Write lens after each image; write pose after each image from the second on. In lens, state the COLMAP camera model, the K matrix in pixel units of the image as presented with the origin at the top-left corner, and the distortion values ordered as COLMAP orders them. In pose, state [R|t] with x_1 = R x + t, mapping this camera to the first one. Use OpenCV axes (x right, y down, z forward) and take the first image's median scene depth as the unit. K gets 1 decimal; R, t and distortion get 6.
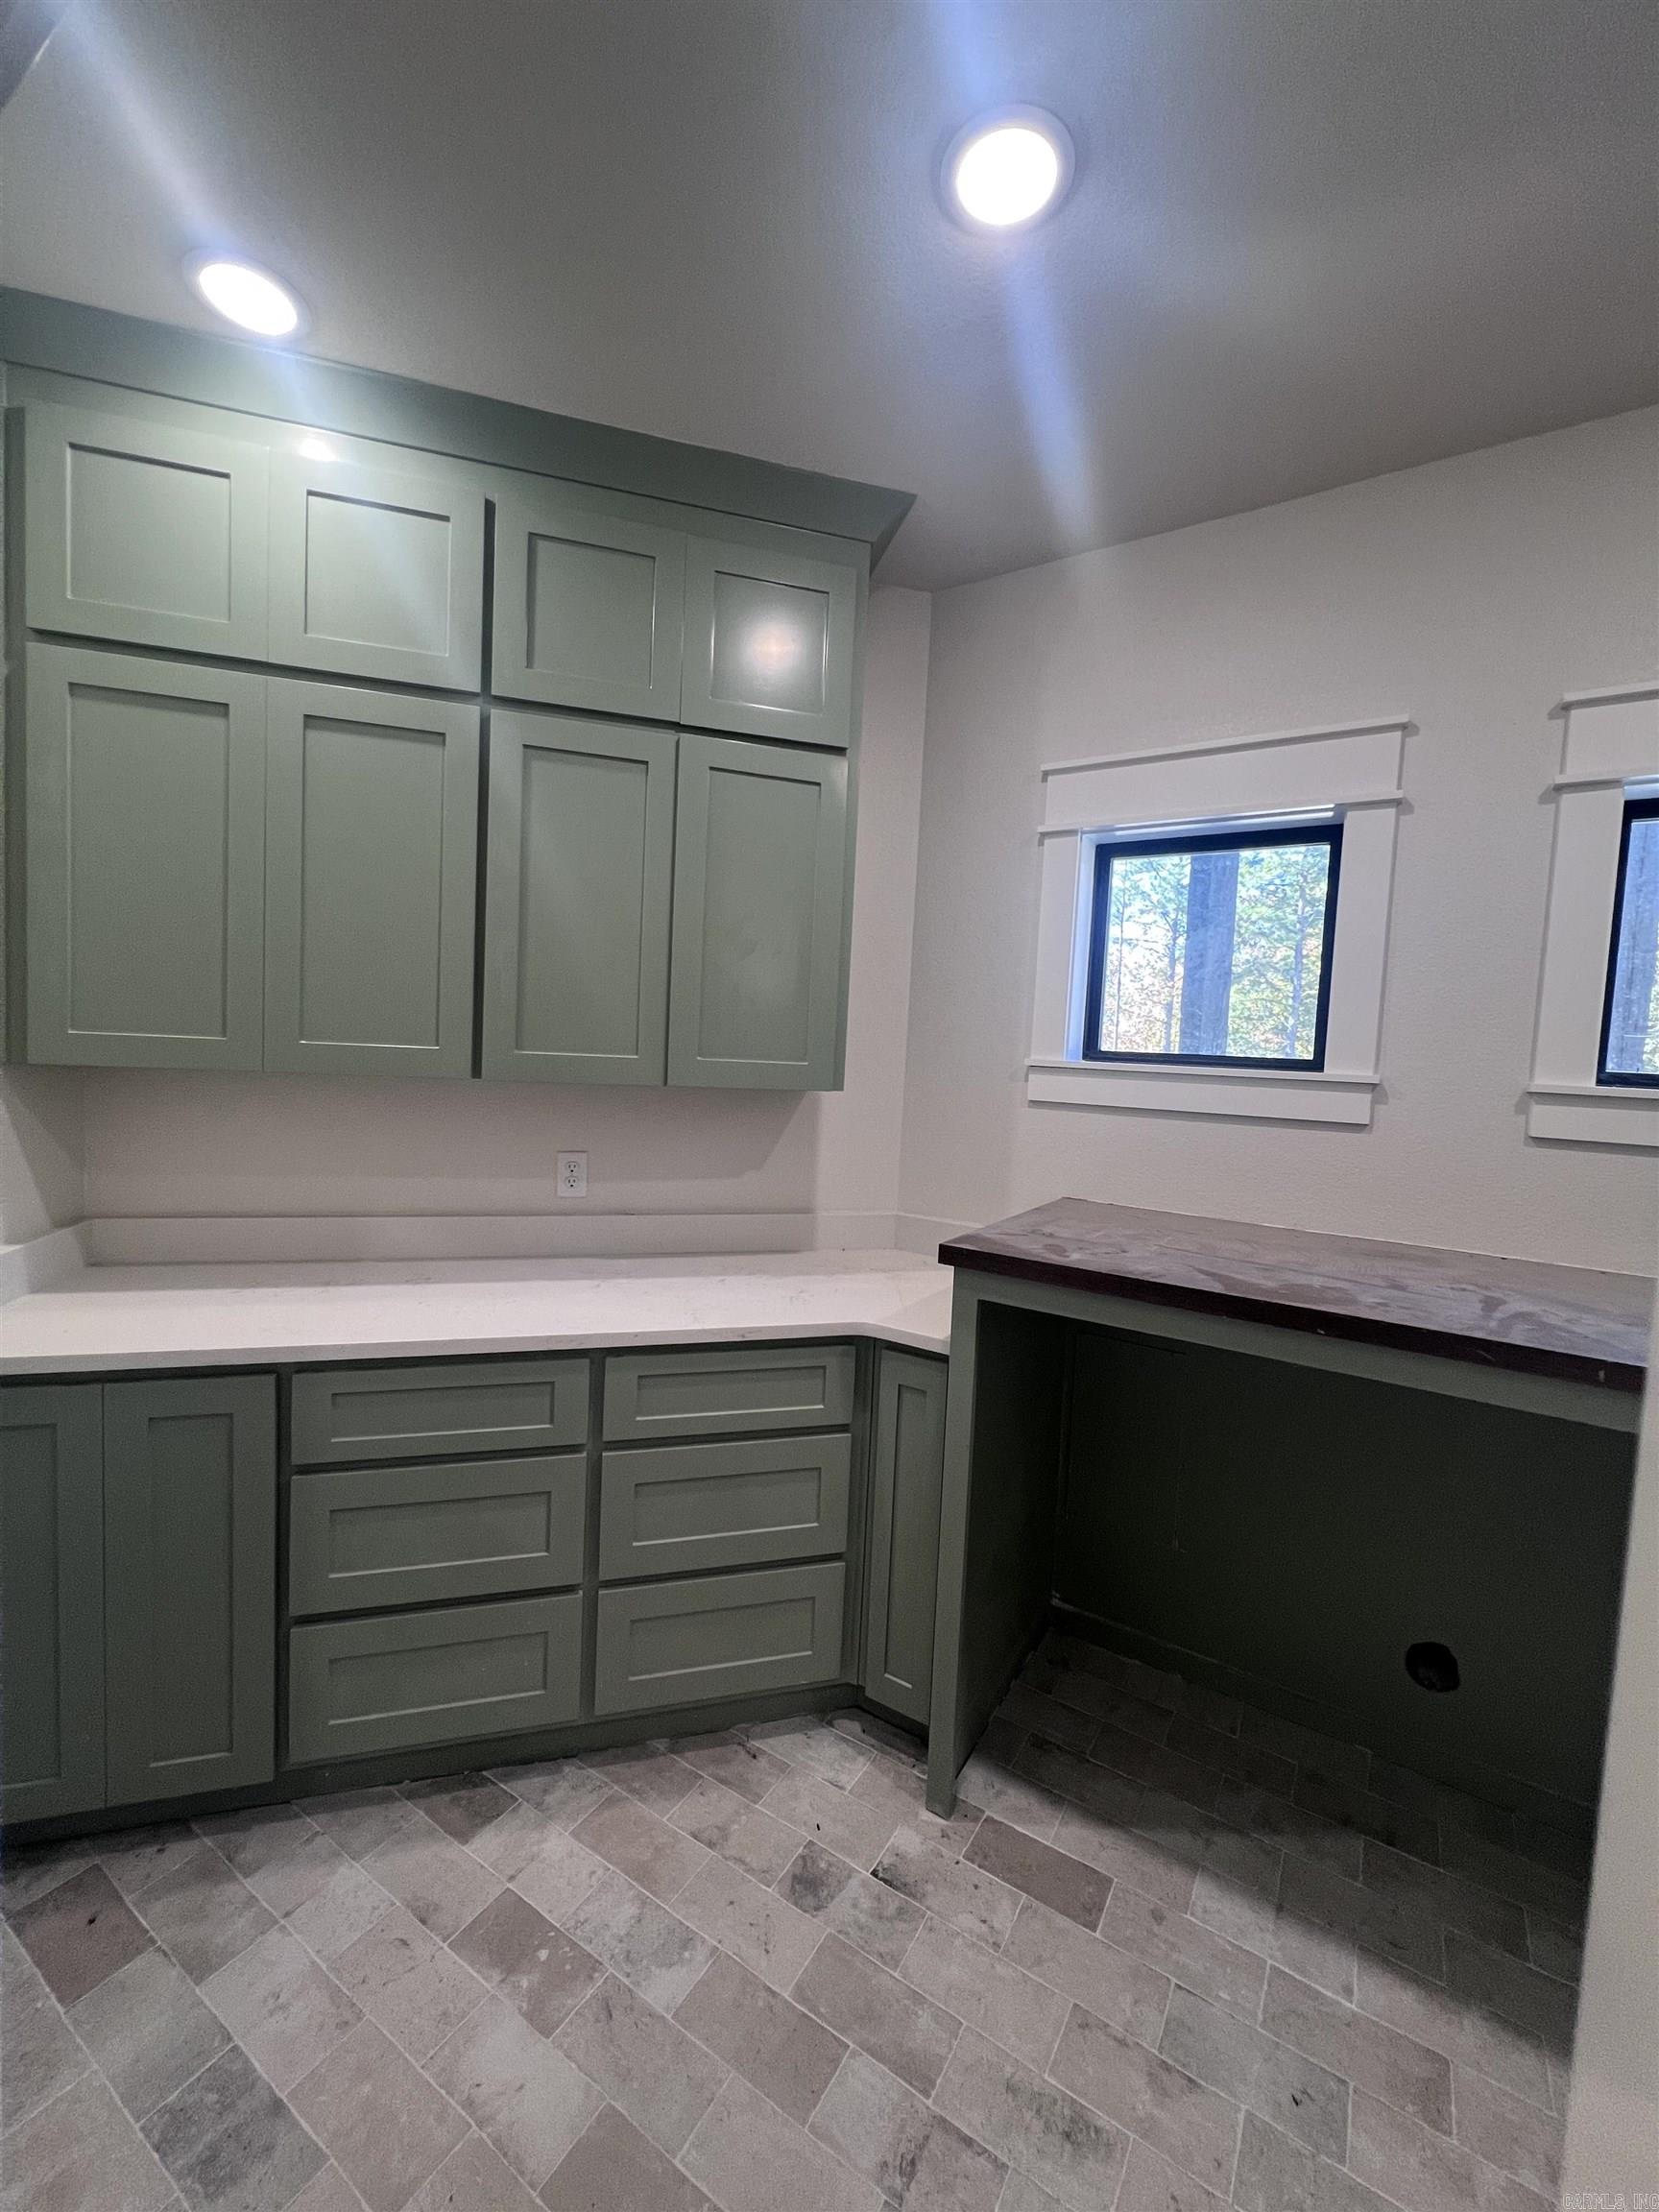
lens RADIAL K [[887.4, 0, 835.0], [0, 887.4, 1106.8], [0, 0, 1]] dist [-0.000969, 0.000199]
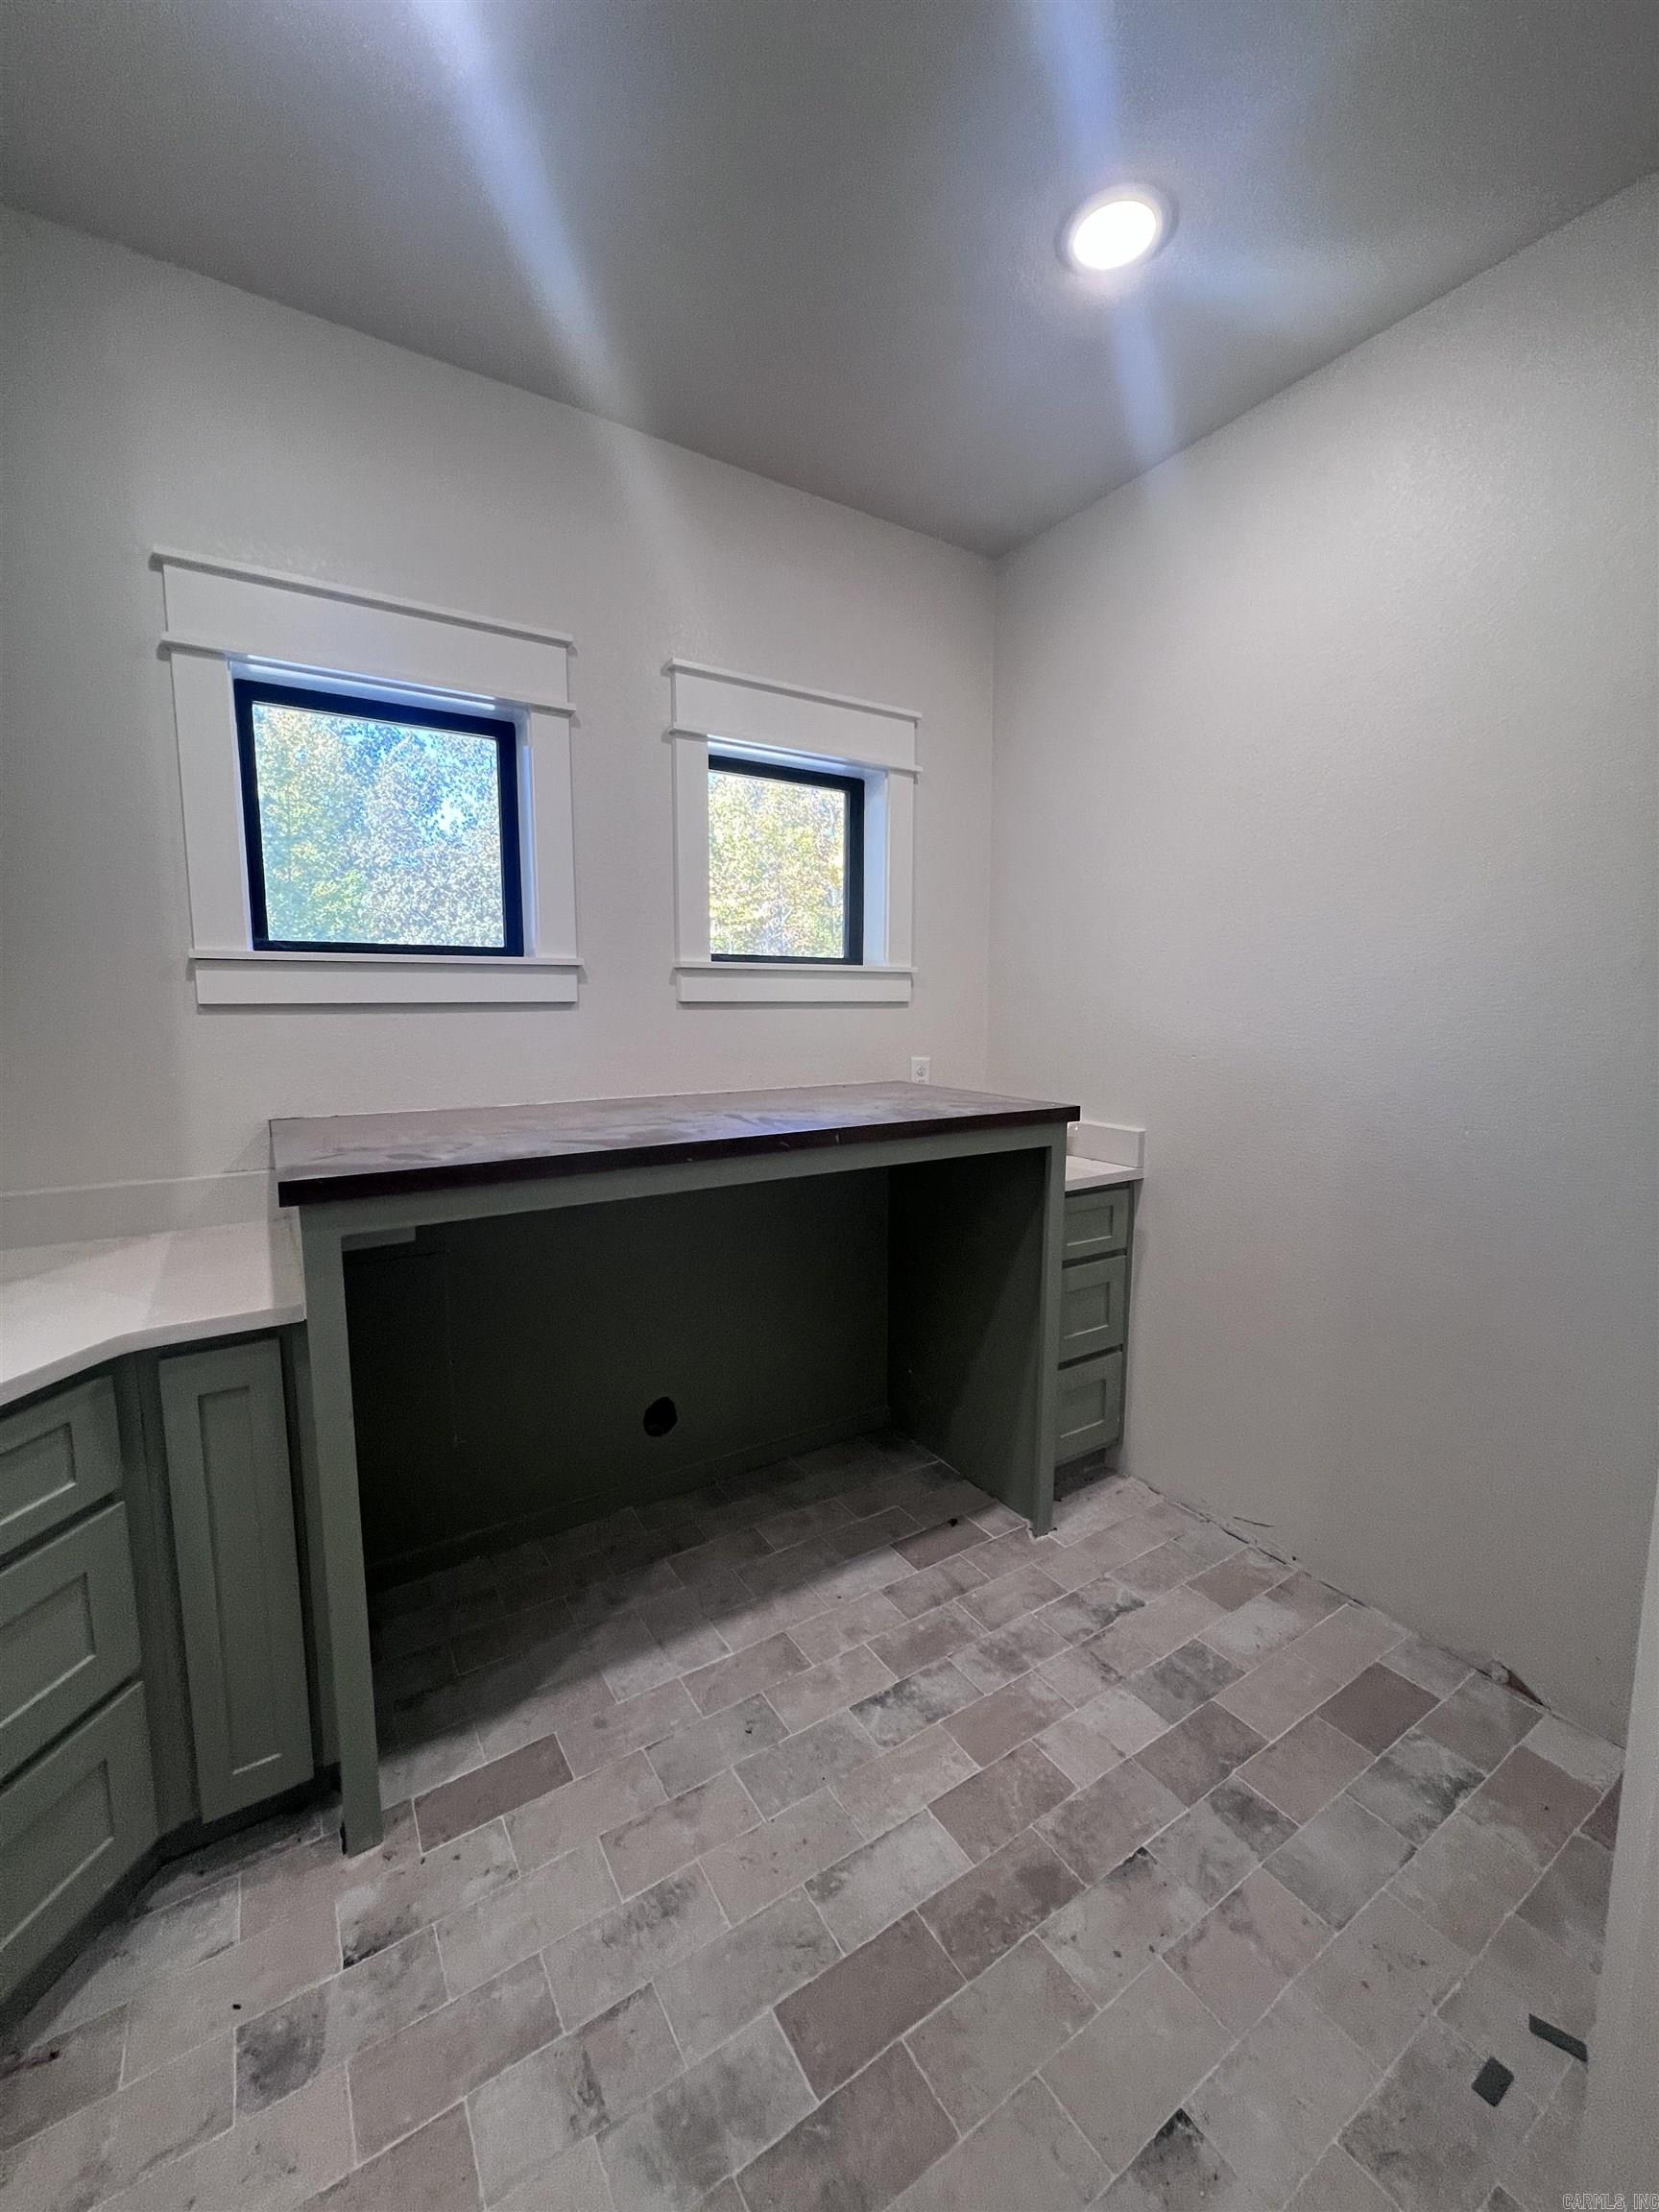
lens RADIAL K [[887.4, 0, 834.8], [0, 887.4, 1102.4], [0, 0, 1]] dist [-0.000969, 0.000199]
pose [[0.411809, -0.157961, 0.897475, -0.343516], [0.077076, 0.987370, 0.138417, 0.017392], [-0.908005, 0.012173, 0.418783, 0.236245]]
